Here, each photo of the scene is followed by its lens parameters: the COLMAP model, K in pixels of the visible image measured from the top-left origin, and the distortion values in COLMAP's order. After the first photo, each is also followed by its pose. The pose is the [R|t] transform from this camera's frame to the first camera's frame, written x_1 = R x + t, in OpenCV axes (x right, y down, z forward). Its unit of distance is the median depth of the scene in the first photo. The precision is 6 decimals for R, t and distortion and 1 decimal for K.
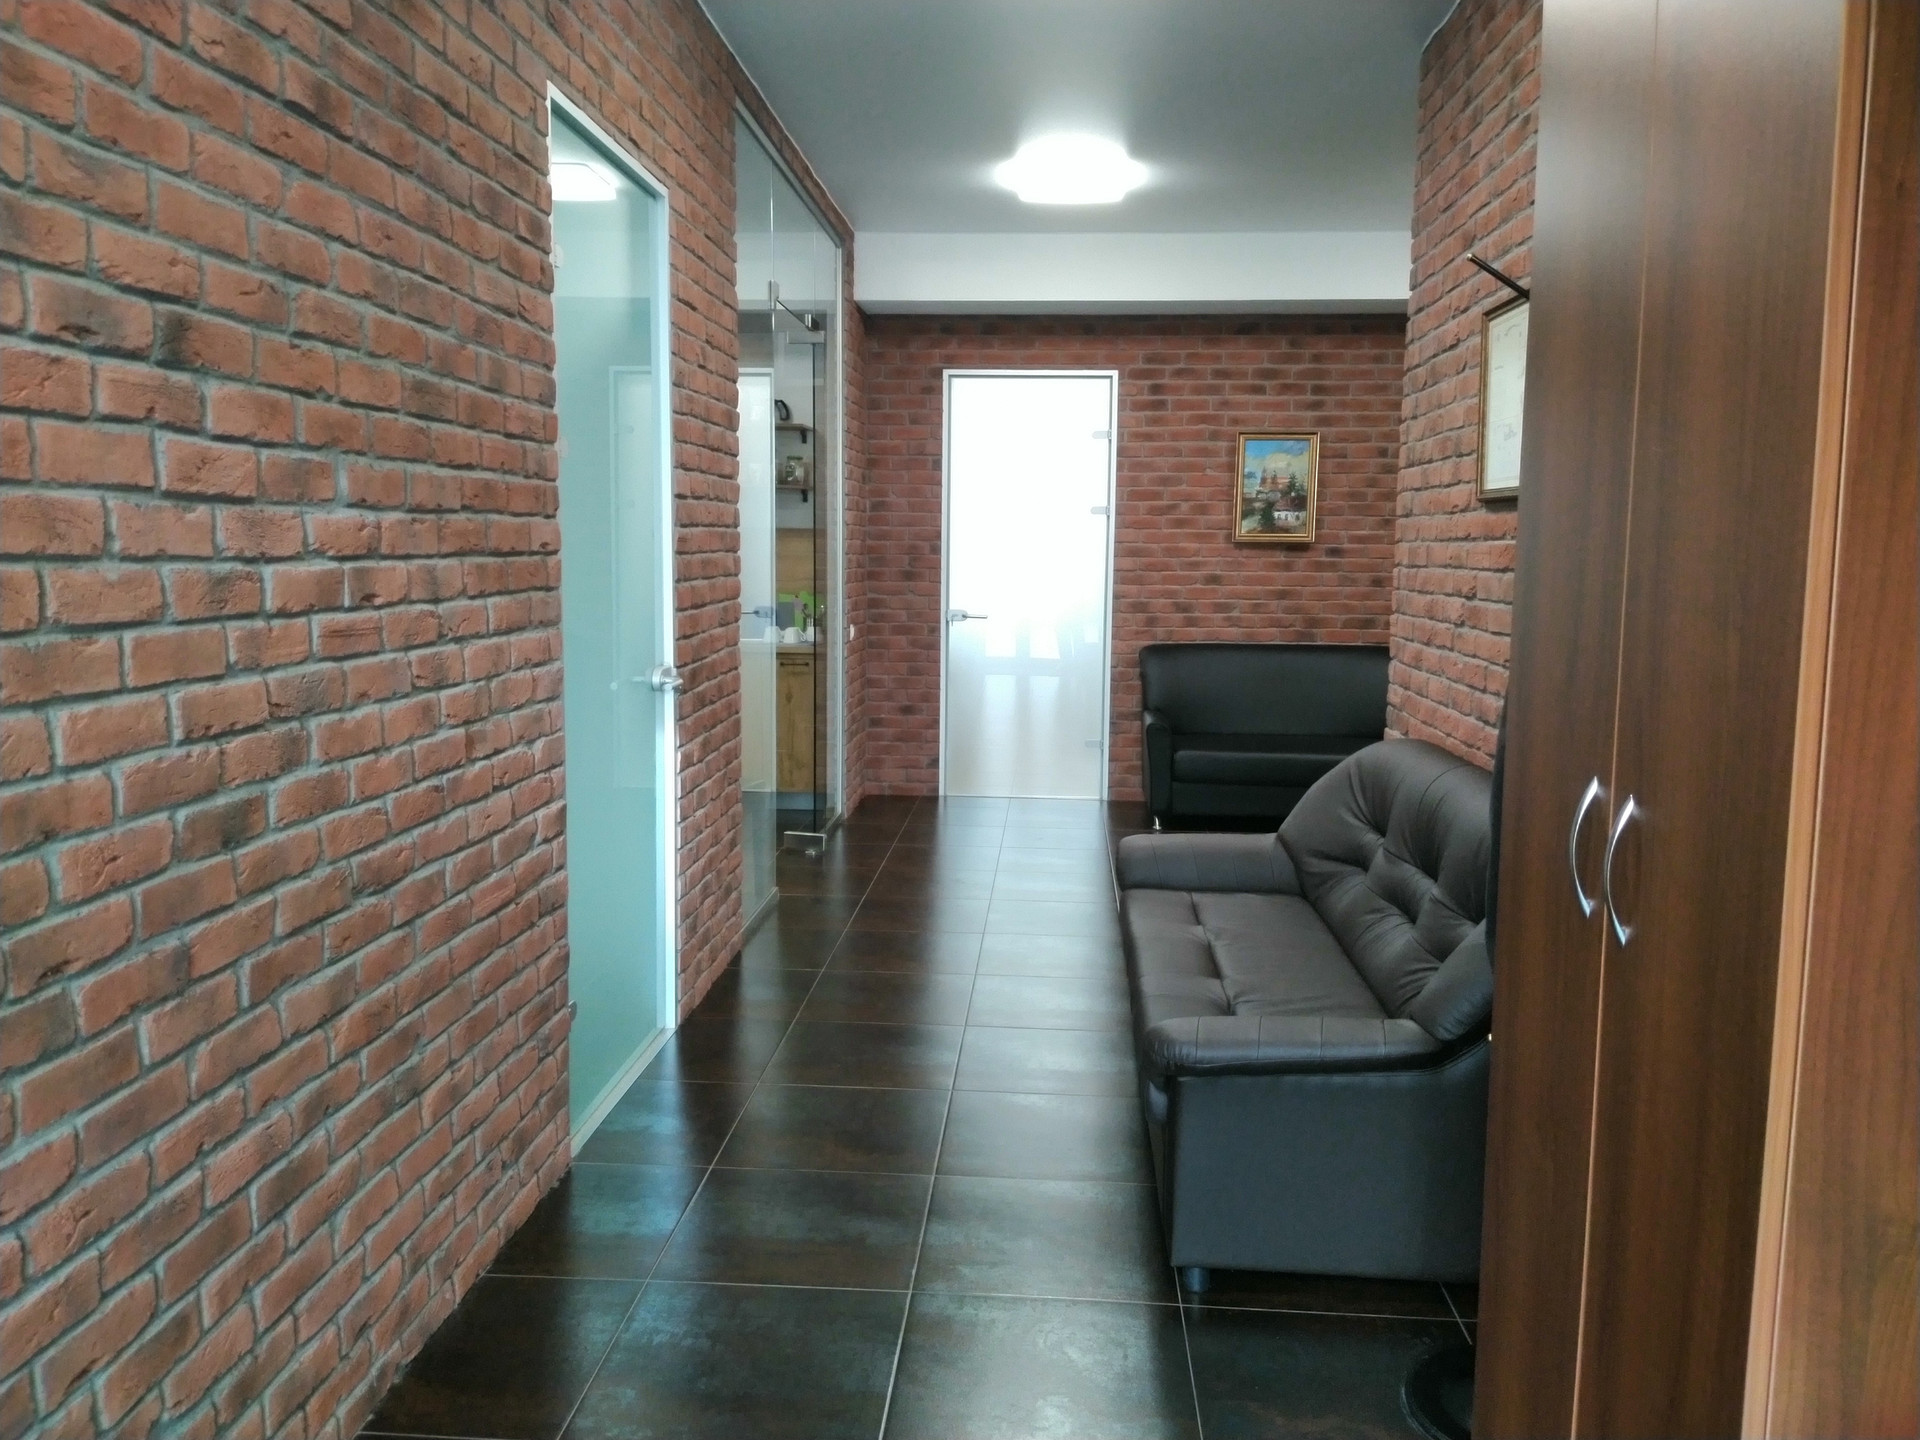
lens RADIAL K [[1465.6, 0, 967.8], [0, 1465.6, 724.5], [0, 0, 1]] dist [0.048081, -0.084069]
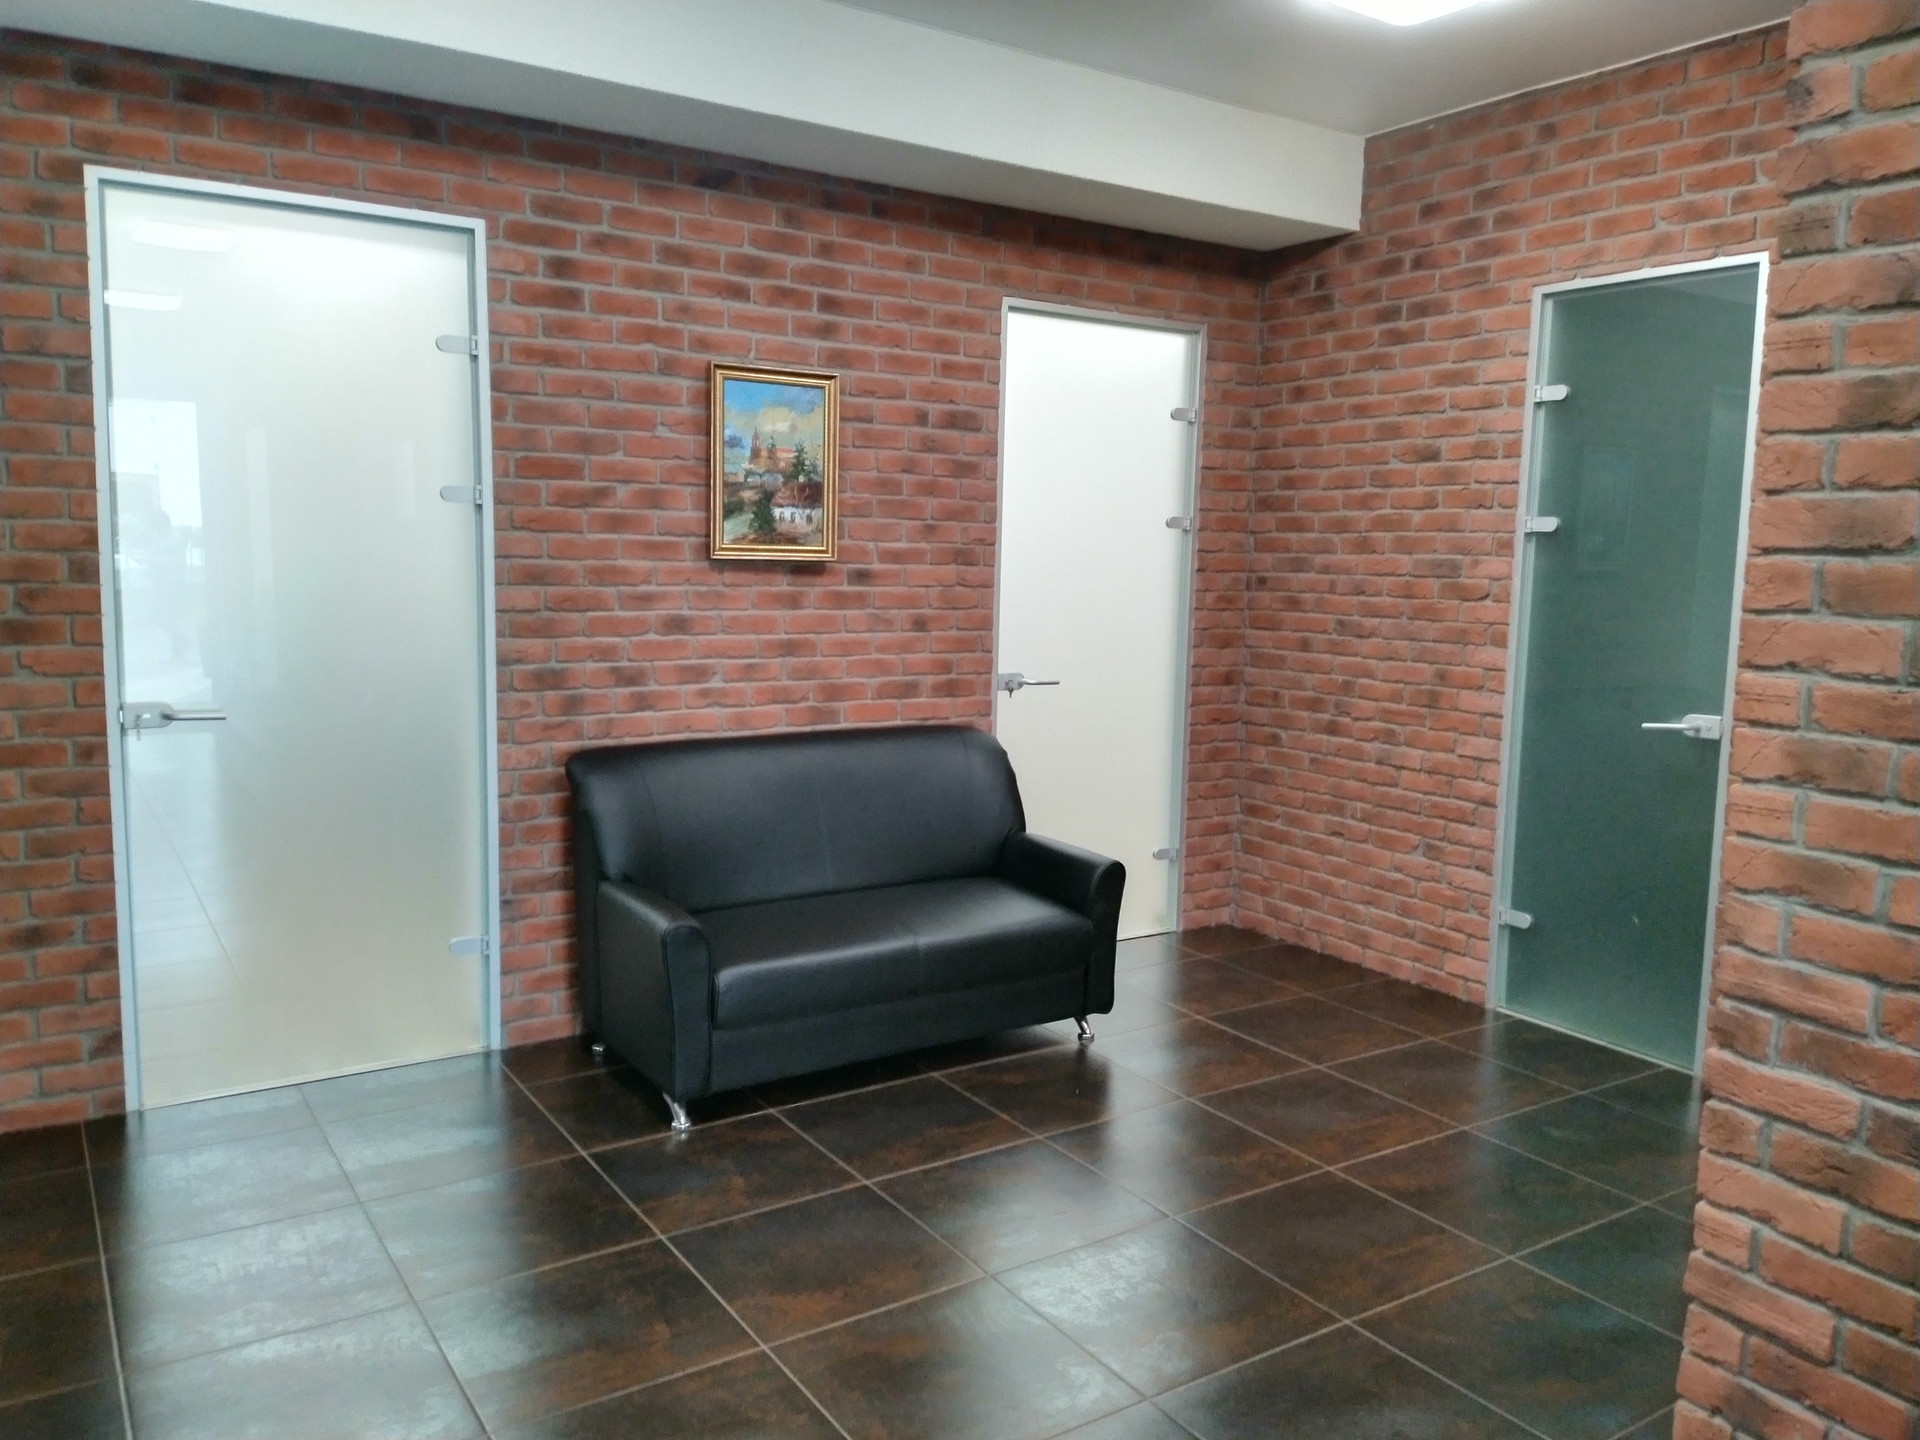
lens RADIAL K [[1465.6, 0, 1019.7], [0, 1465.6, 722.6], [0, 0, 1]] dist [0.048081, -0.084069]
pose [[0.781763, -0.065538, 0.620123, -0.081195], [0.057262, 0.997805, 0.033267, -0.073302], [-0.620942, 0.009503, 0.783799, 0.483517]]
